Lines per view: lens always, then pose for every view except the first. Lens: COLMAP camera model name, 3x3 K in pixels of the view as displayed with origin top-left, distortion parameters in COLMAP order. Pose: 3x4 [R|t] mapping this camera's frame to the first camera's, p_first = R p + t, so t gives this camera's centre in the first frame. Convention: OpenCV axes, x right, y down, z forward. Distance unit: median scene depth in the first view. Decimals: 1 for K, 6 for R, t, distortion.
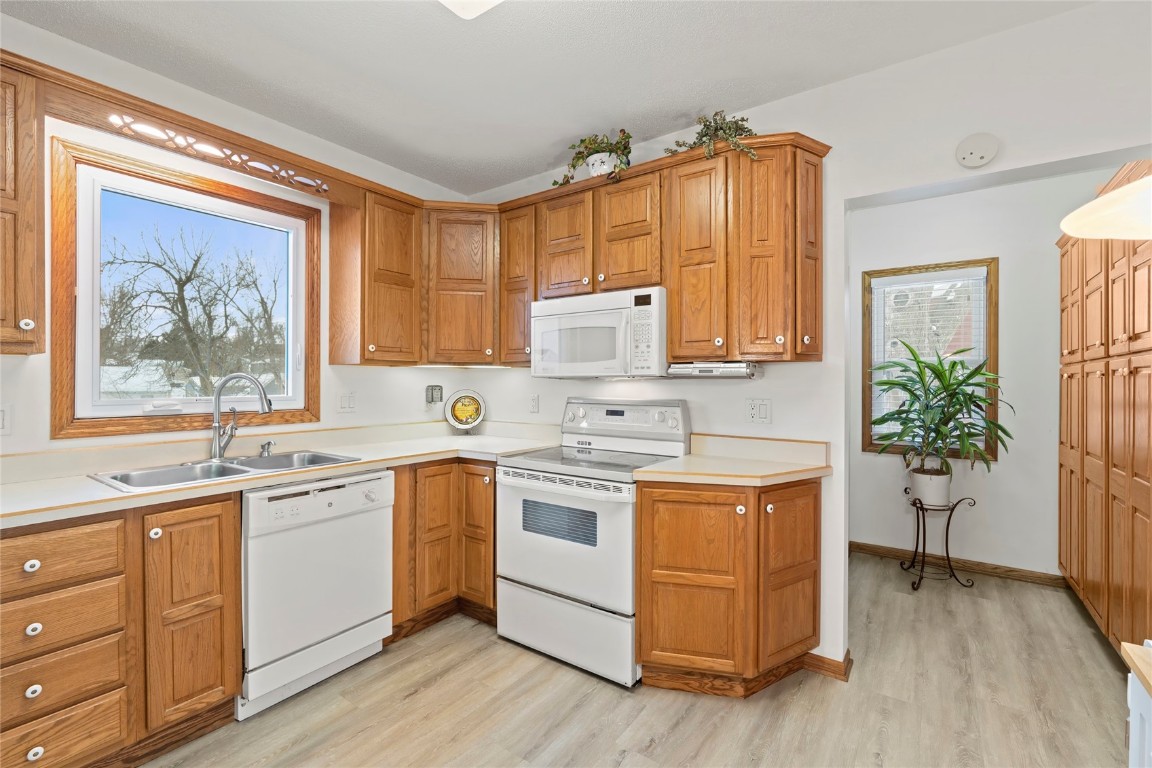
lens RADIAL K [[503.2, 0, 575.1], [0, 503.2, 381.3], [0, 0, 1]] dist [-0.004690, 0.000010]
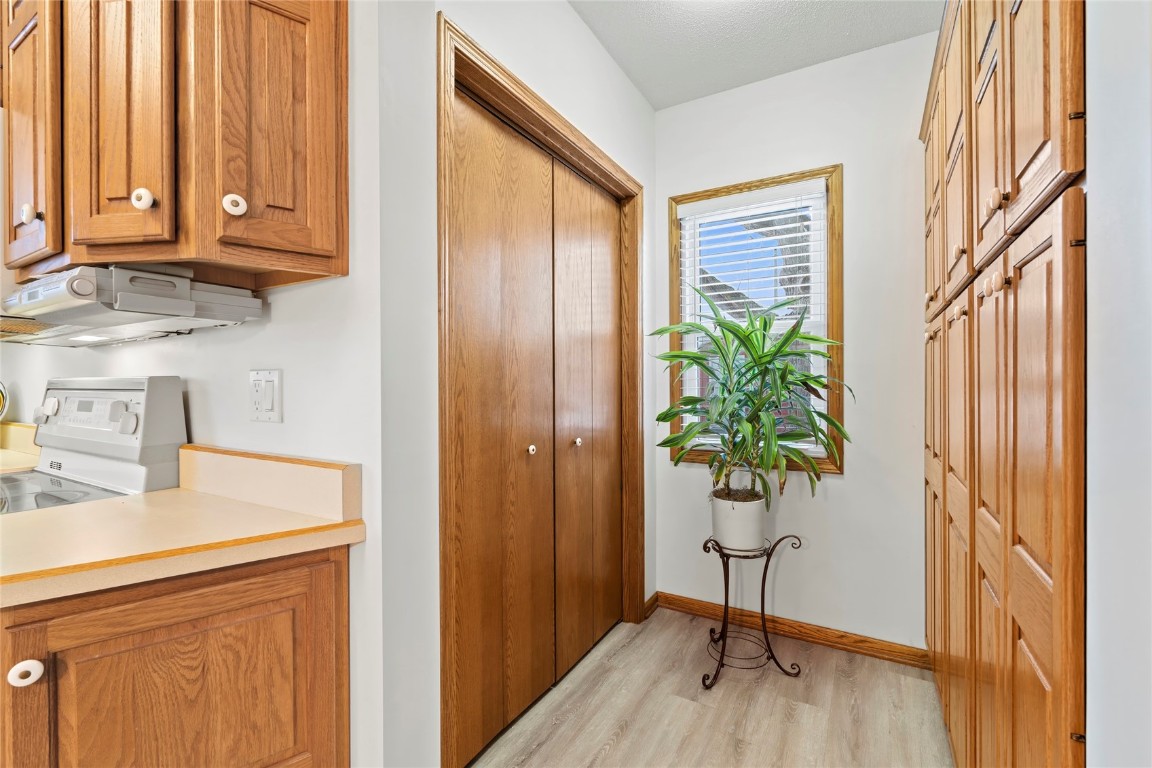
lens RADIAL K [[503.2, 0, 575.4], [0, 503.2, 384.2], [0, 0, 1]] dist [-0.004690, 0.000010]
pose [[0.995564, -0.003128, 0.094038, 0.556484], [0.002924, 0.999993, 0.002304, 0.048365], [-0.094044, -0.002019, 0.995566, 0.486076]]
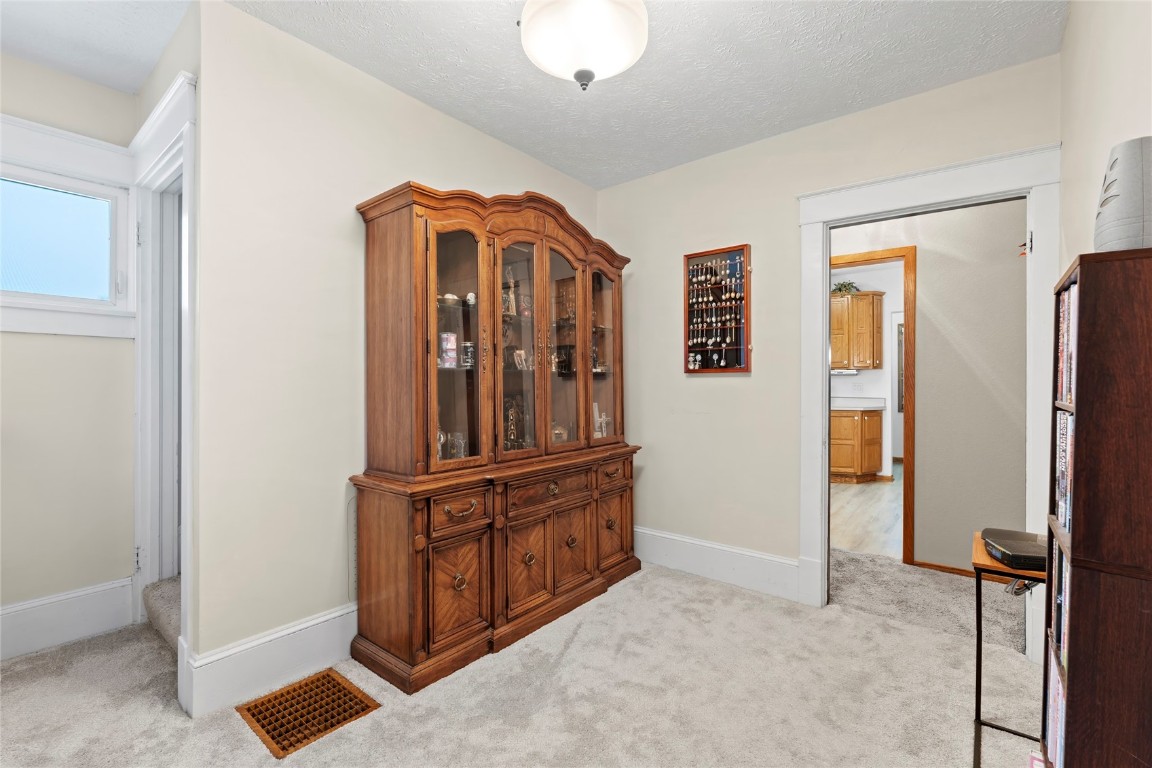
lens RADIAL K [[503.2, 0, 577.5], [0, 503.2, 385.6], [0, 0, 1]] dist [-0.004690, 0.000010]
pose [[0.998732, -0.003090, -0.050255, -1.029976], [0.003134, 0.999995, 0.000795, 0.043917], [0.050253, -0.000951, 0.998736, -1.817276]]
